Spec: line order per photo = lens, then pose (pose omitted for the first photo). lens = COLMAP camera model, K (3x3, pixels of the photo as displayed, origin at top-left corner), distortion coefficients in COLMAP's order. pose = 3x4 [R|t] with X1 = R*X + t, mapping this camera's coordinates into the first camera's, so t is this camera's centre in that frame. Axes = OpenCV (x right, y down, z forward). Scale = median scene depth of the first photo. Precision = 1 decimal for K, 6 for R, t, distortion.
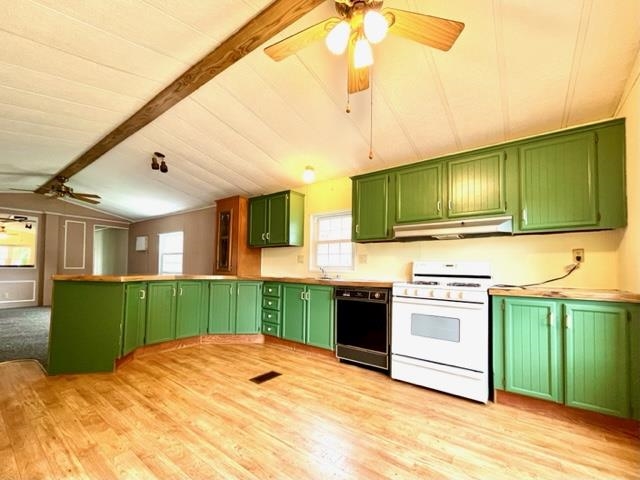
lens RADIAL K [[272.7, 0, 316.1], [0, 272.7, 263.4], [0, 0, 1]] dist [-0.002179, -0.000138]
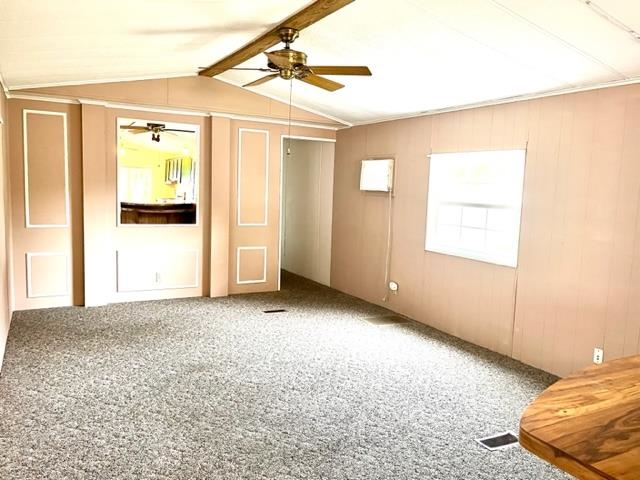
lens RADIAL K [[512.0, 0, 316.3], [0, 512.0, 240.4], [0, 0, 1]] dist [0.038888, -0.044417]
pose [[0.901278, 0.061742, -0.428819, -1.212953], [-0.018451, 0.994365, 0.104390, -0.176904], [0.432848, -0.086172, 0.897339, 0.647820]]
